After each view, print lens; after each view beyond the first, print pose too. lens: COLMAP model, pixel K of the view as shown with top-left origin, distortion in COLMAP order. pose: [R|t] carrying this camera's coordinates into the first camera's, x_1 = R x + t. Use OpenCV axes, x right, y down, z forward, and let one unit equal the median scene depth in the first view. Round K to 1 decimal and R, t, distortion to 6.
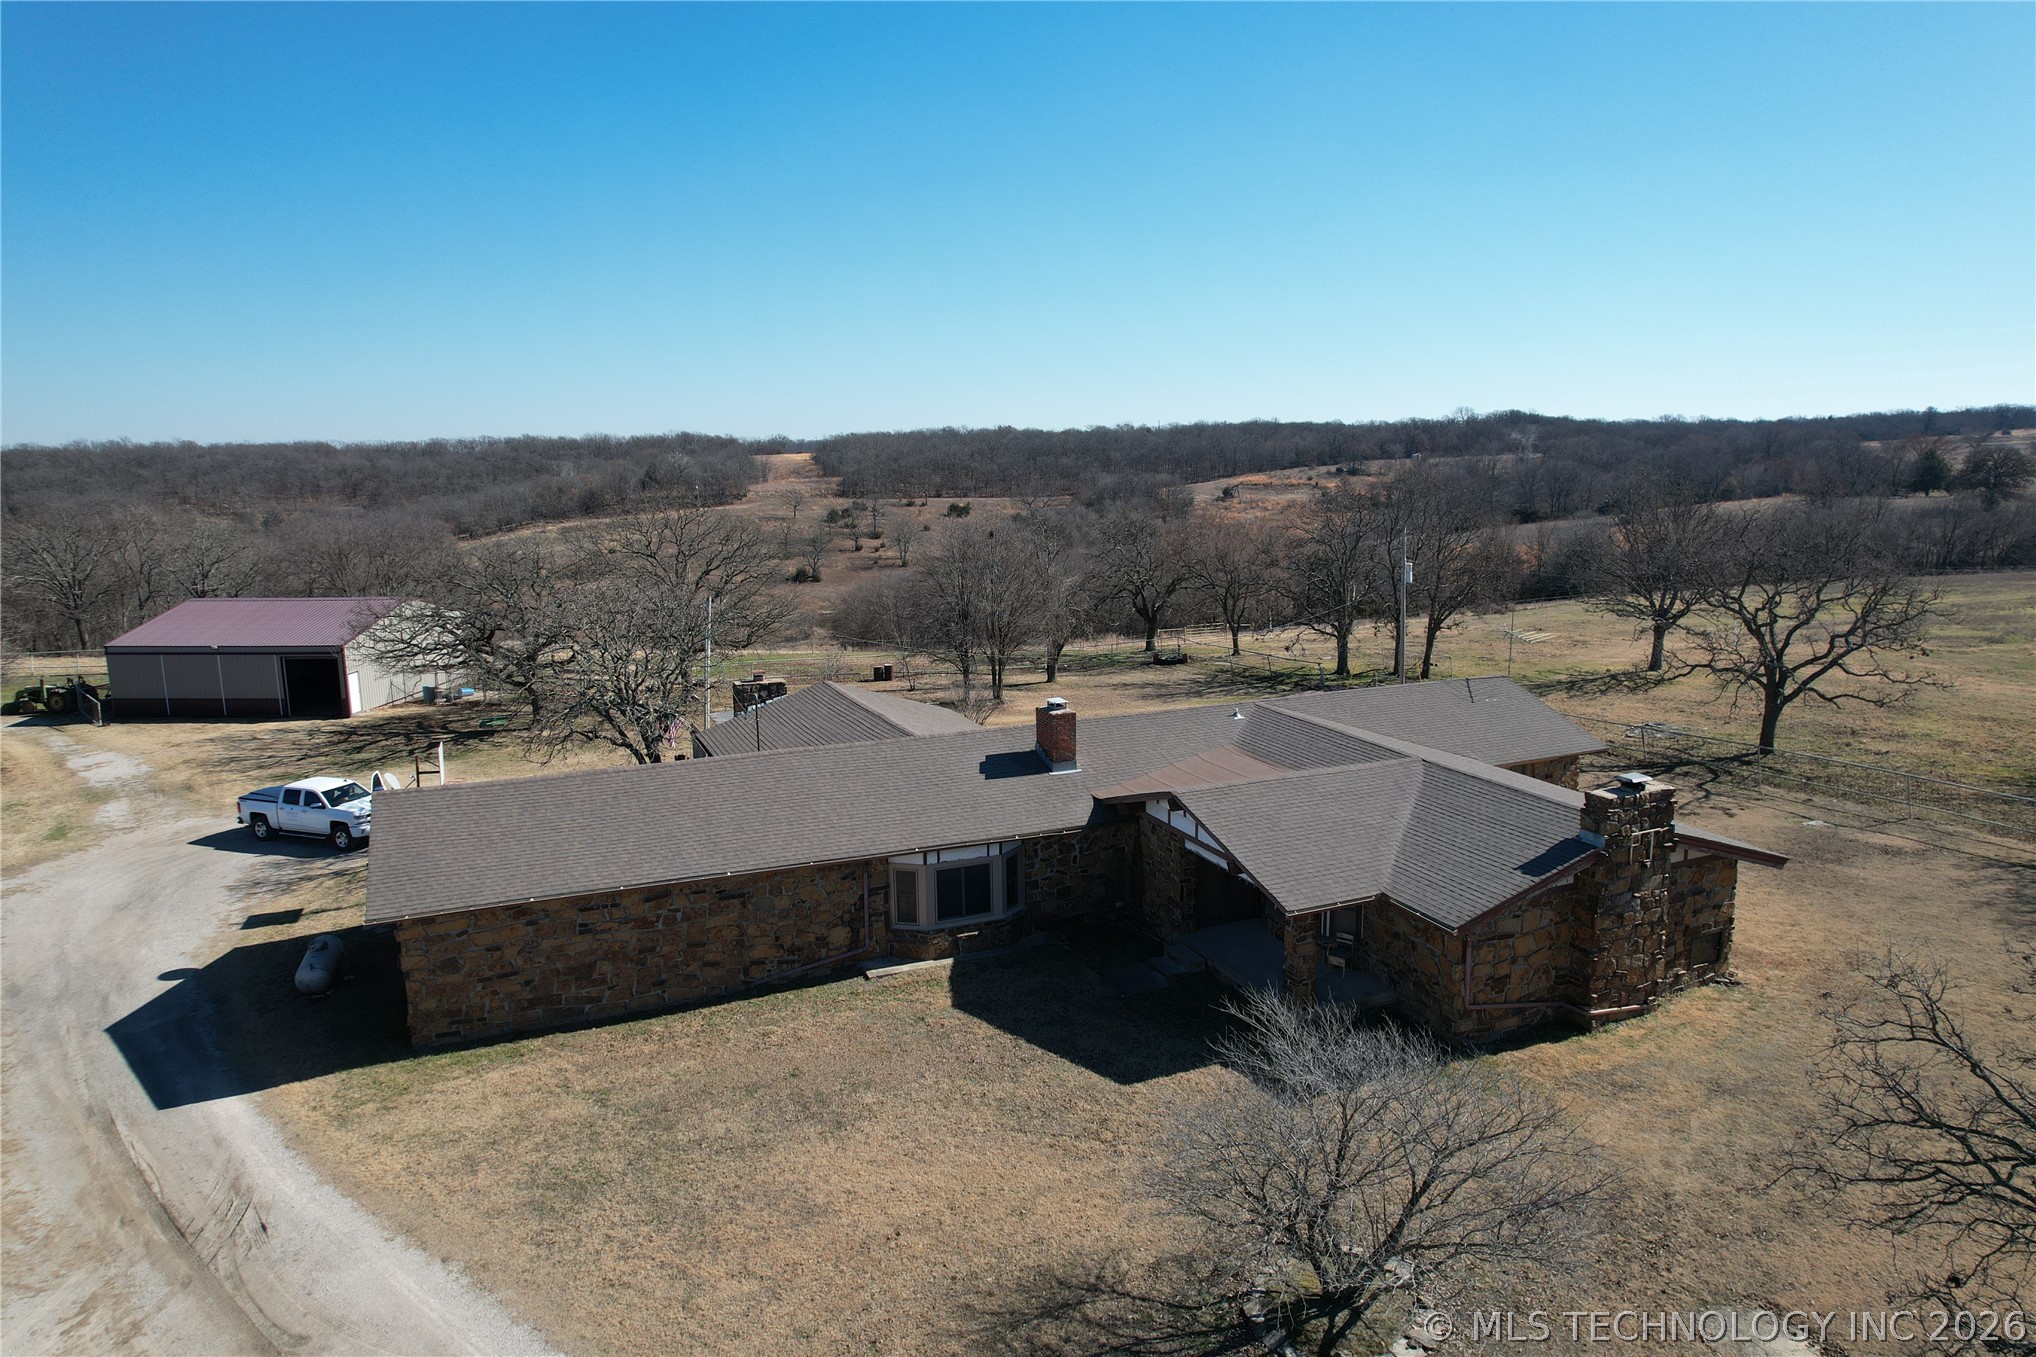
lens RADIAL K [[1297.8, 0, 1029.6], [0, 1297.8, 672.3], [0, 0, 1]] dist [-0.081689, 0.075442]
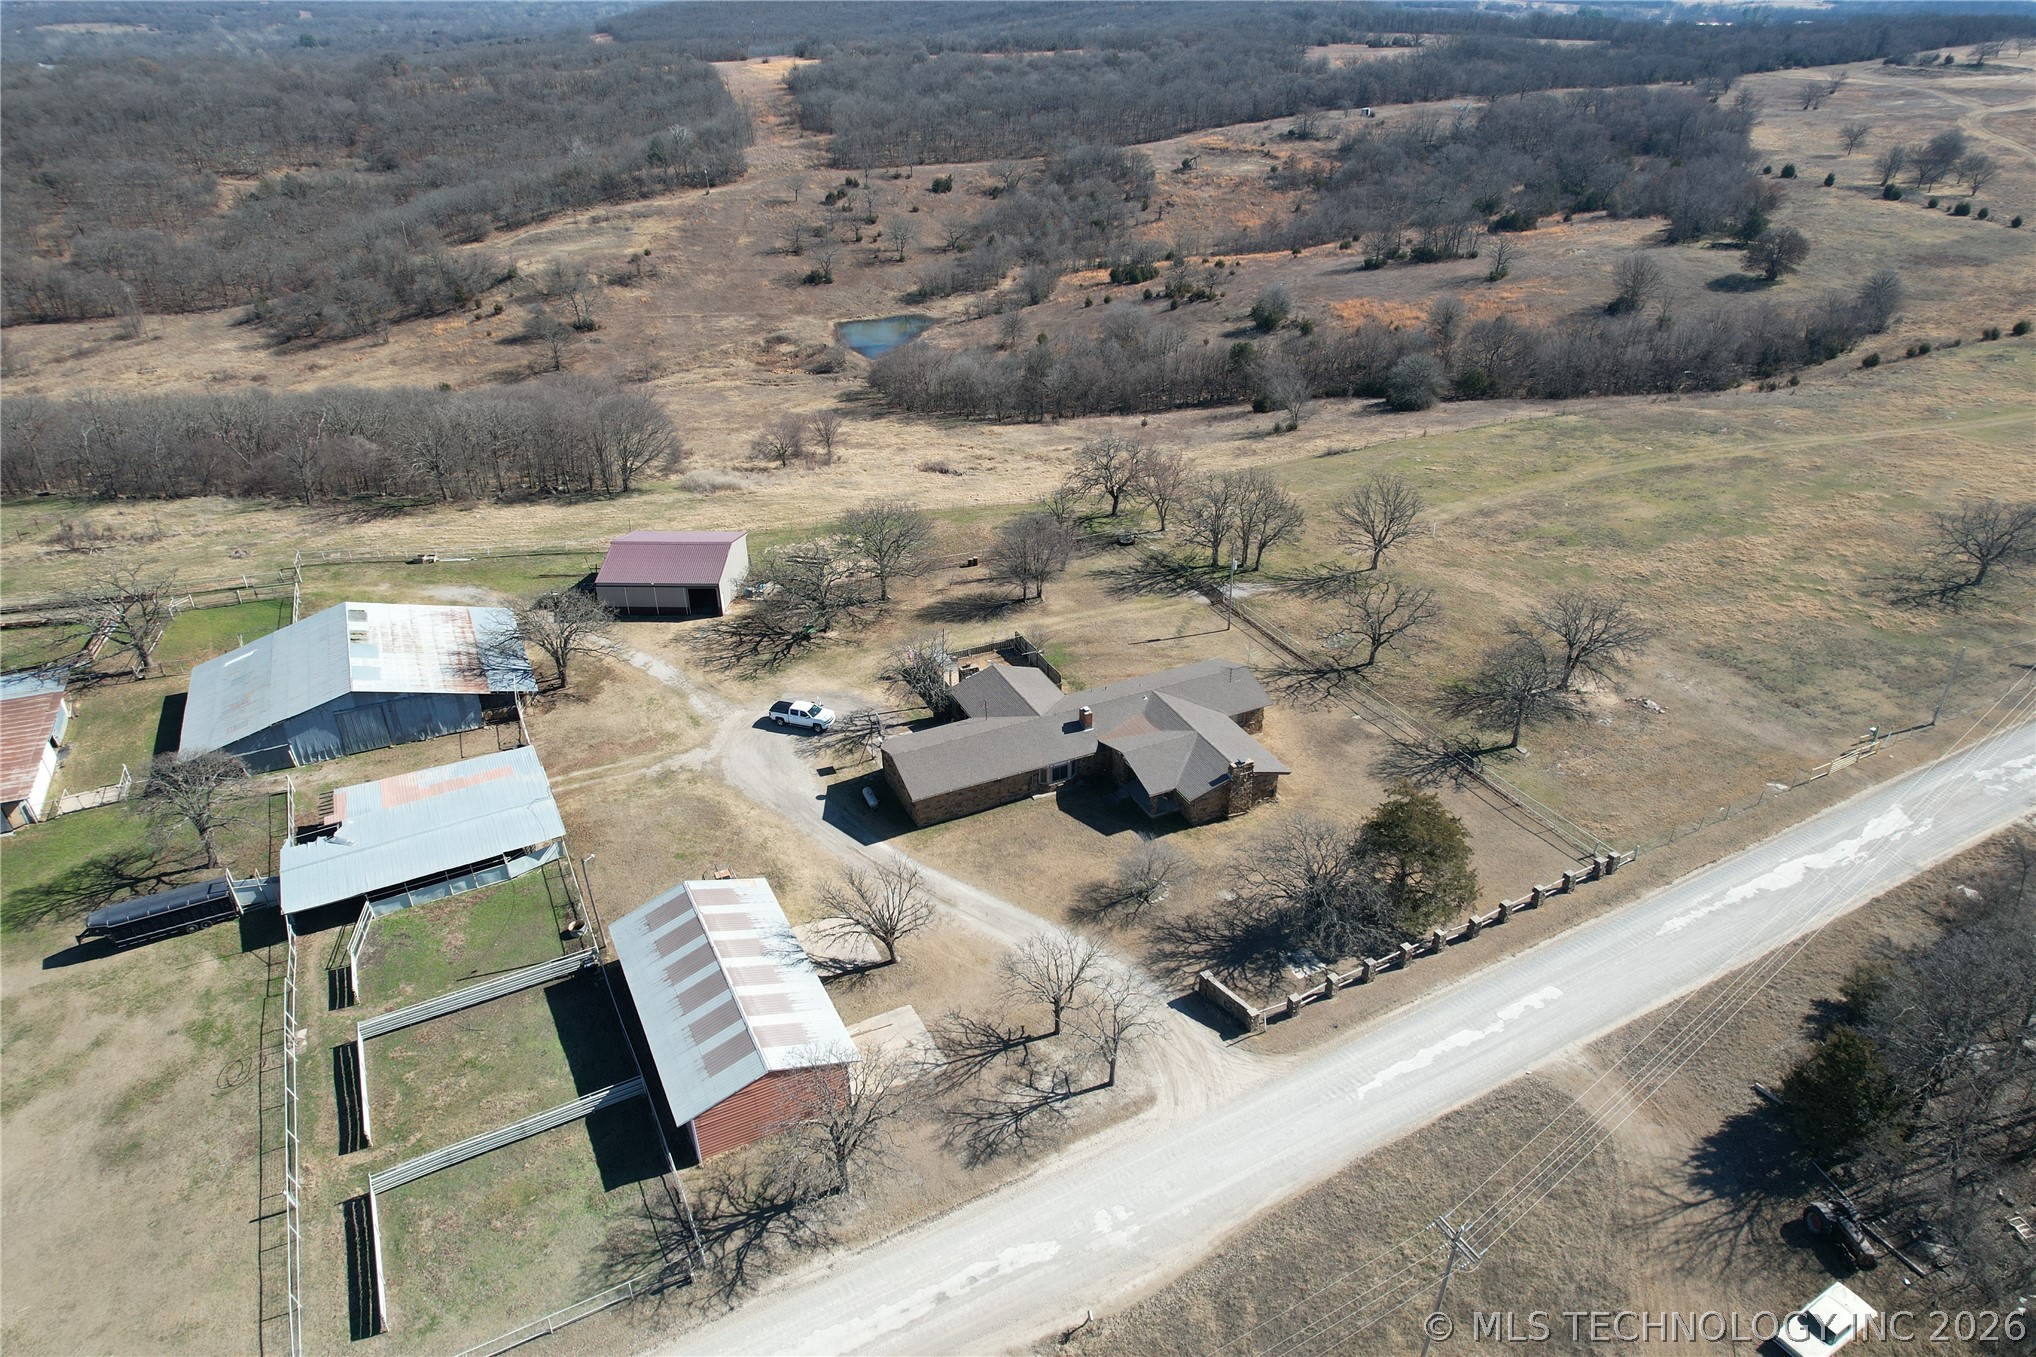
lens RADIAL K [[1297.8, 0, 1029.6], [0, 1297.8, 672.3], [0, 0, 1]] dist [-0.081689, 0.075442]
pose [[0.999437, -0.008700, 0.032415, -0.173740], [-0.002559, 0.943255, 0.332060, -0.881671], [-0.033465, -0.331956, 0.942701, -1.545148]]
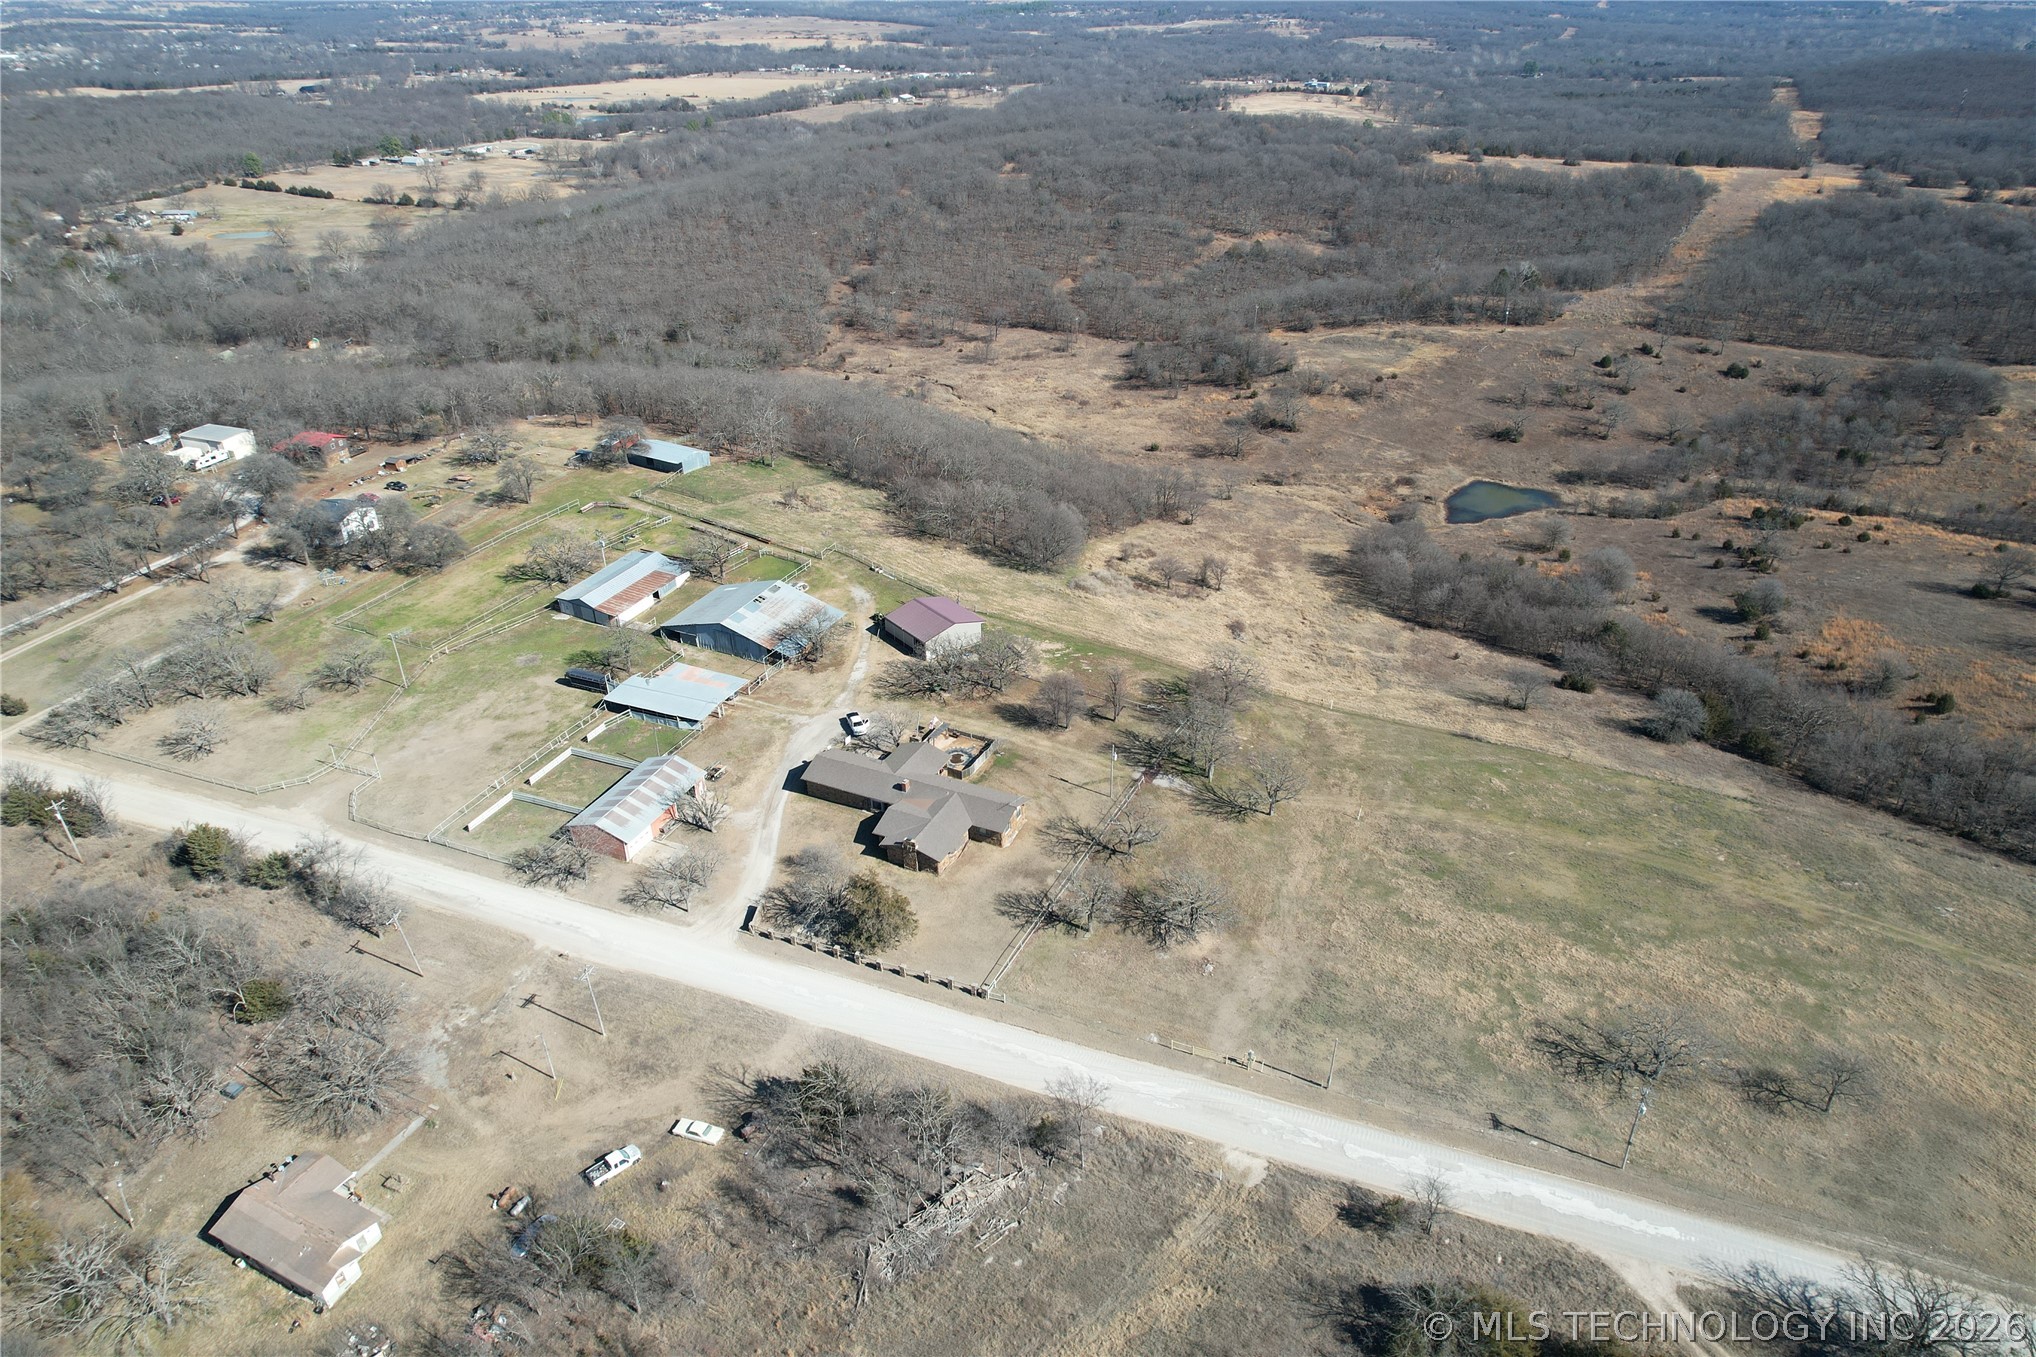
lens RADIAL K [[1297.8, 0, 1029.6], [0, 1297.8, 672.3], [0, 0, 1]] dist [-0.081689, 0.075442]
pose [[0.669431, 0.373503, -0.642151, 3.007300], [-0.133493, 0.910825, 0.390611, -2.107876], [0.730782, -0.175764, 0.659595, -1.754139]]
